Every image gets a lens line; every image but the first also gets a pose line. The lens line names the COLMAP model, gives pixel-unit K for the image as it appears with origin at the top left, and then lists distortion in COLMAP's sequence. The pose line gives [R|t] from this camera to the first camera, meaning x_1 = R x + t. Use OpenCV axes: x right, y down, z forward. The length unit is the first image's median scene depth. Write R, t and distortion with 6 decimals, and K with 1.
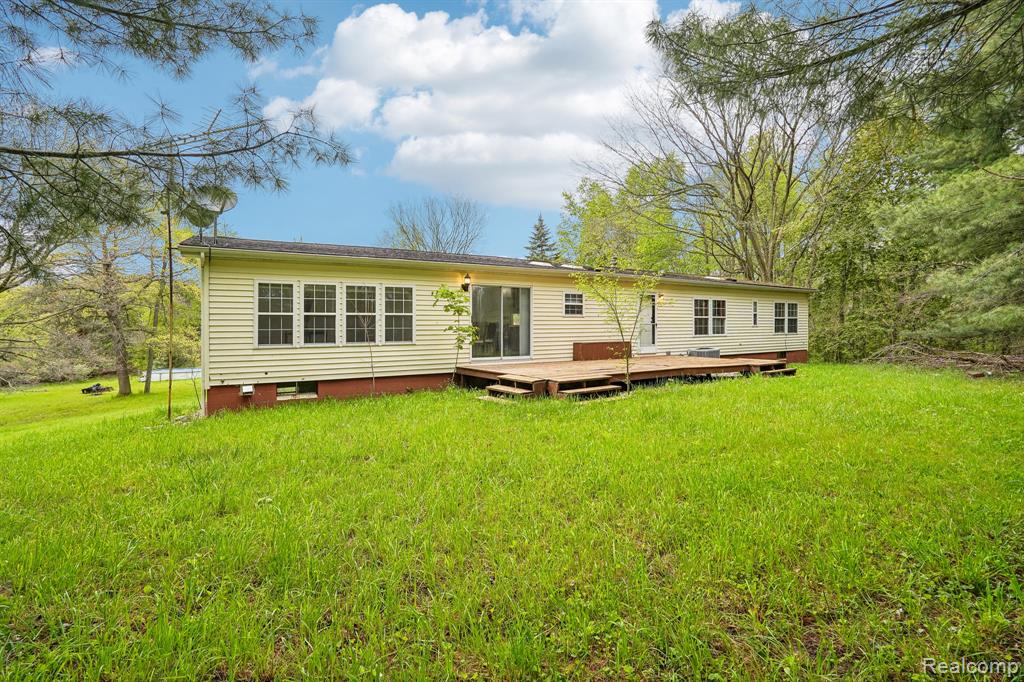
lens RADIAL K [[477.2, 0, 511.7], [0, 477.2, 331.3], [0, 0, 1]] dist [-0.055381, 0.020791]
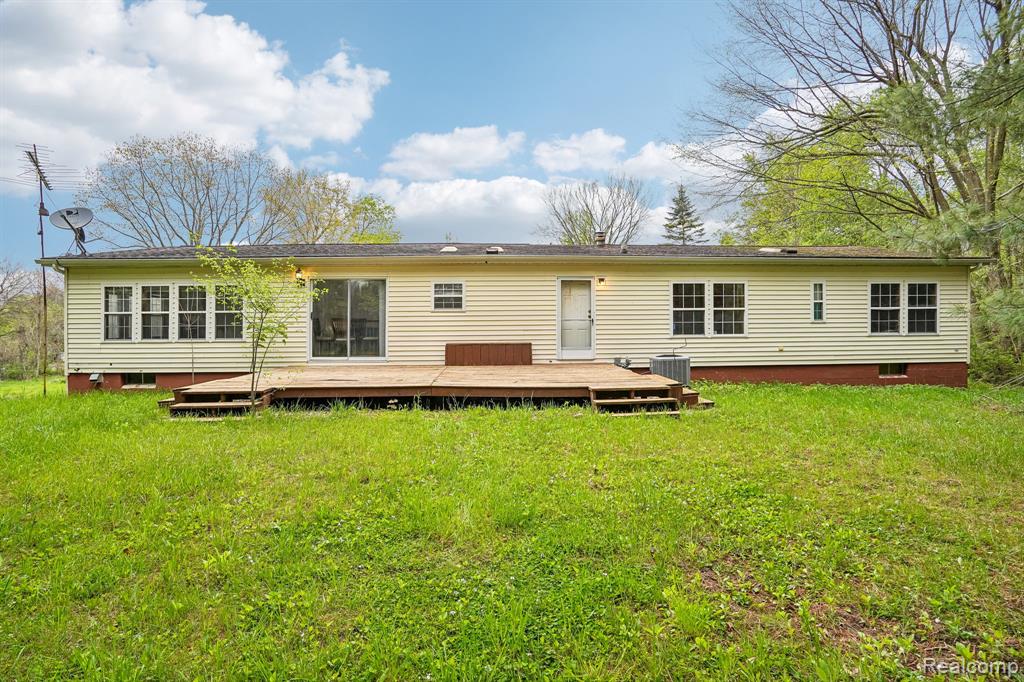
lens RADIAL K [[477.2, 0, 511.7], [0, 477.2, 331.3], [0, 0, 1]] dist [-0.055381, 0.020791]
pose [[0.872599, 0.008902, -0.488355, 0.631936], [-0.003418, 0.999921, 0.012119, -0.006803], [0.488425, -0.008905, 0.872561, 0.341453]]
